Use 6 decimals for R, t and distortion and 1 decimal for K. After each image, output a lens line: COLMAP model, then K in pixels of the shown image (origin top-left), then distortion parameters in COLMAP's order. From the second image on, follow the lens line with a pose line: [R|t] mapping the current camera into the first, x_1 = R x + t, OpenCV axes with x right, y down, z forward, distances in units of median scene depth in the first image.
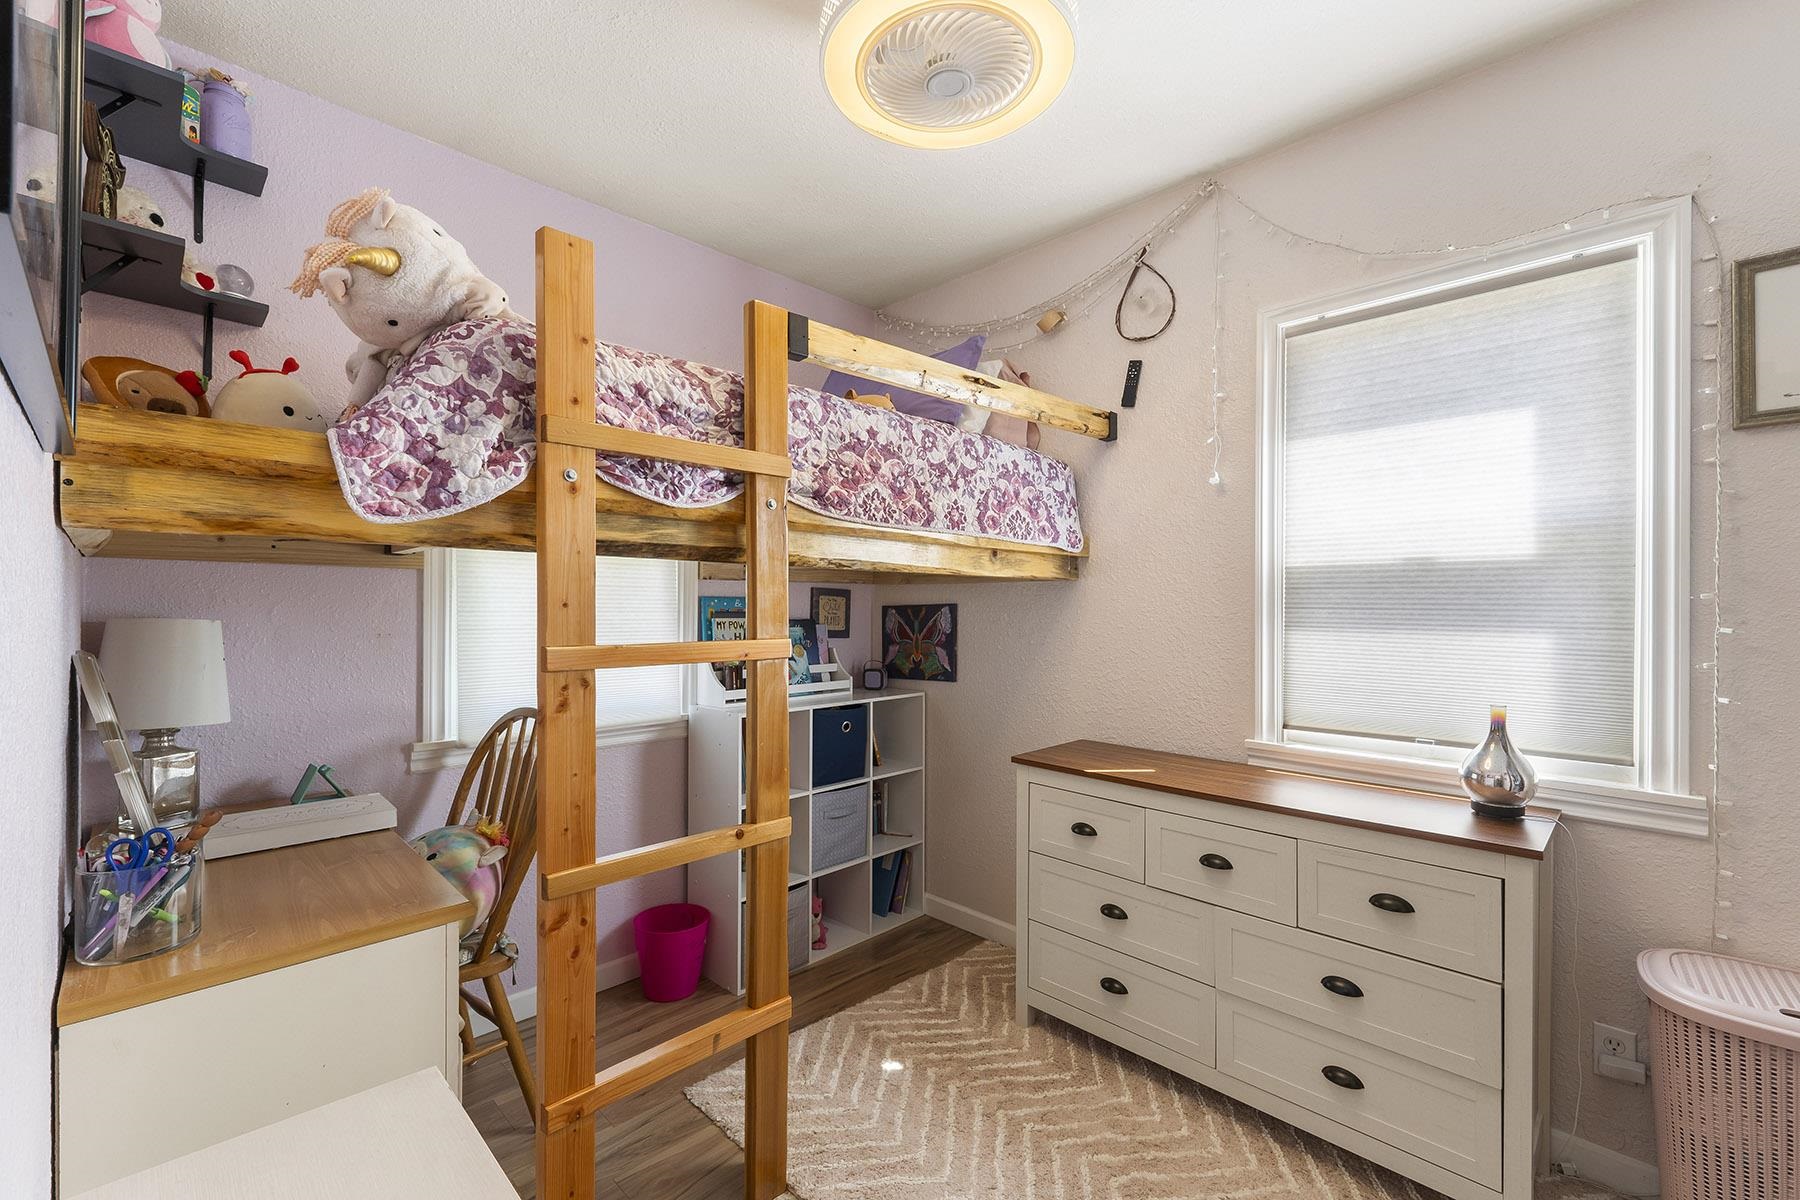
lens RADIAL K [[763.8, 0, 894.0], [0, 763.8, 585.7], [0, 0, 1]] dist [0.002642, 0.000548]
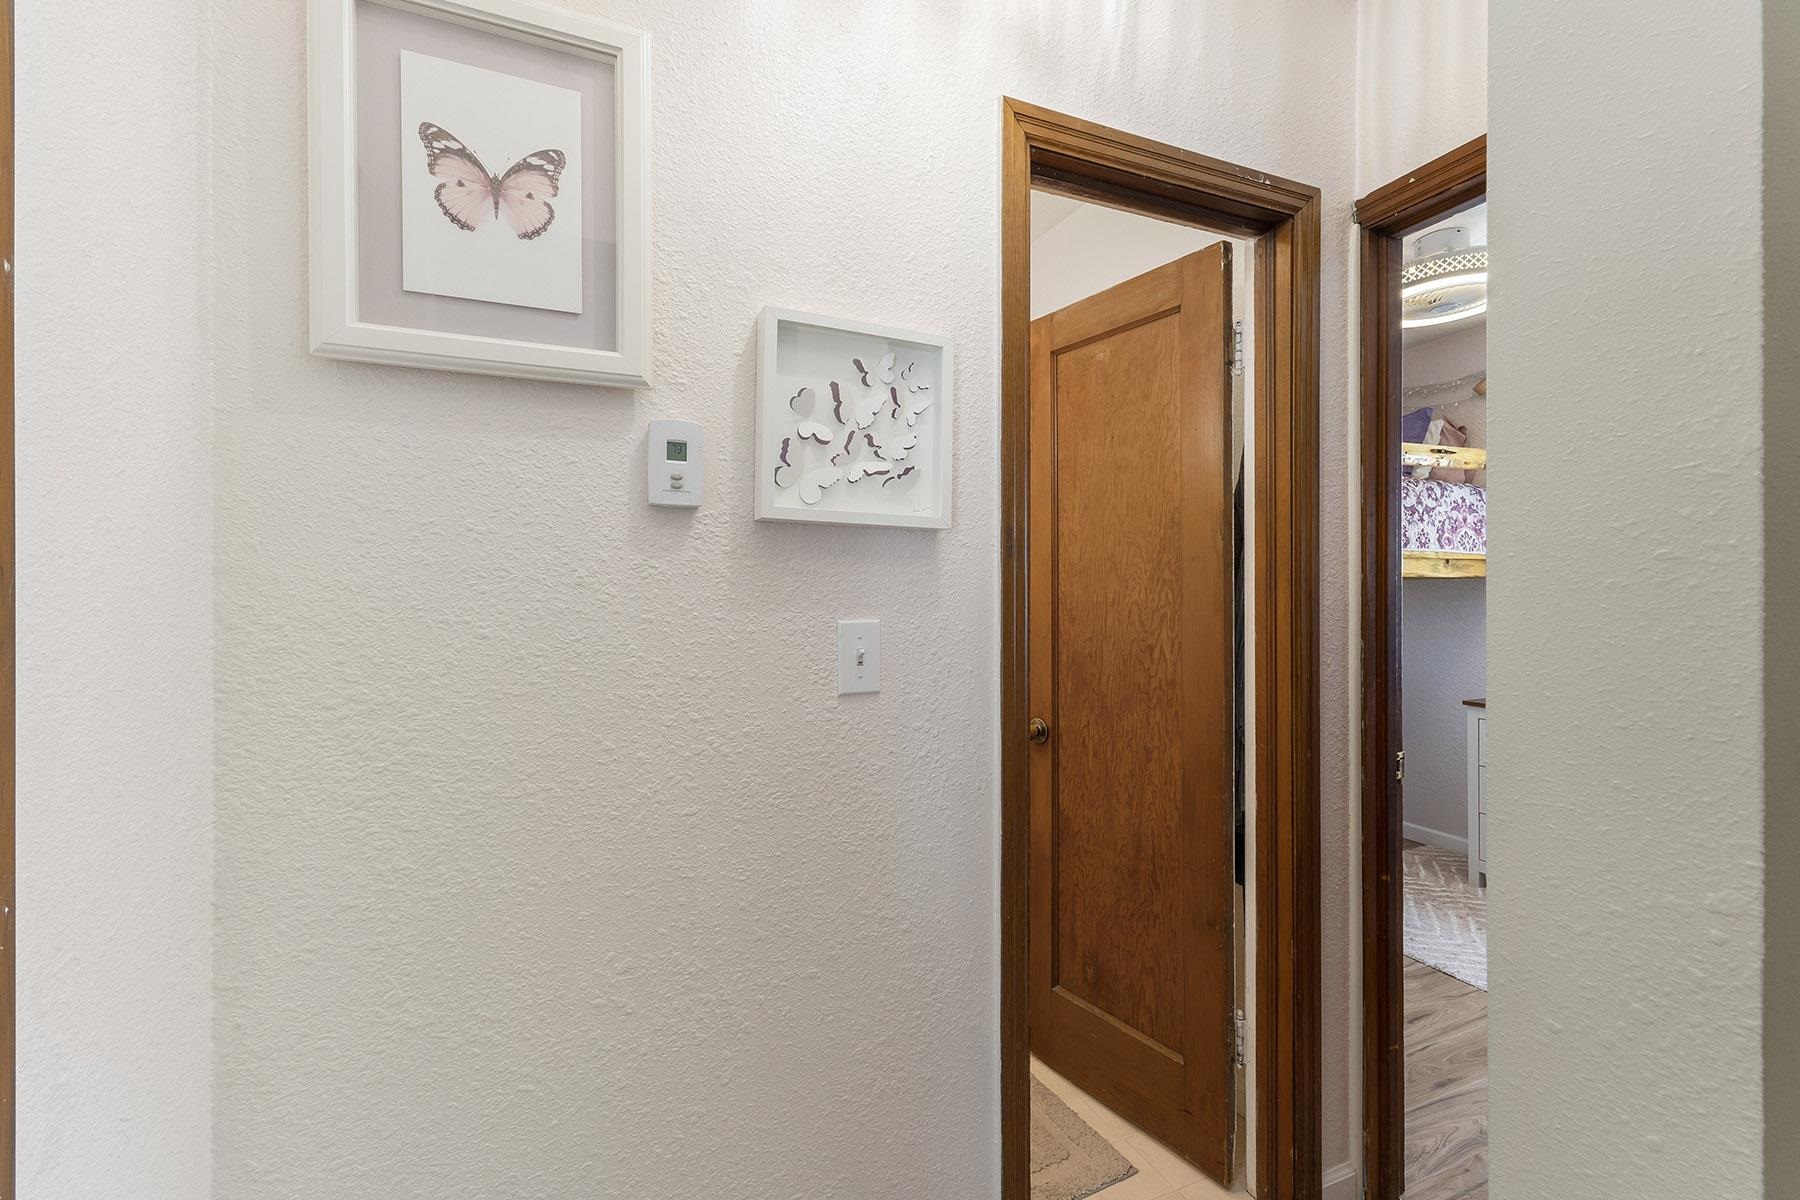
lens RADIAL K [[763.8, 0, 894.0], [0, 763.8, 585.7], [0, 0, 1]] dist [0.002642, 0.000548]
pose [[0.924924, -0.014640, -0.379869, -0.304233], [0.019600, 0.999766, 0.009194, -0.031177], [0.379646, -0.015949, 0.924995, -0.788258]]
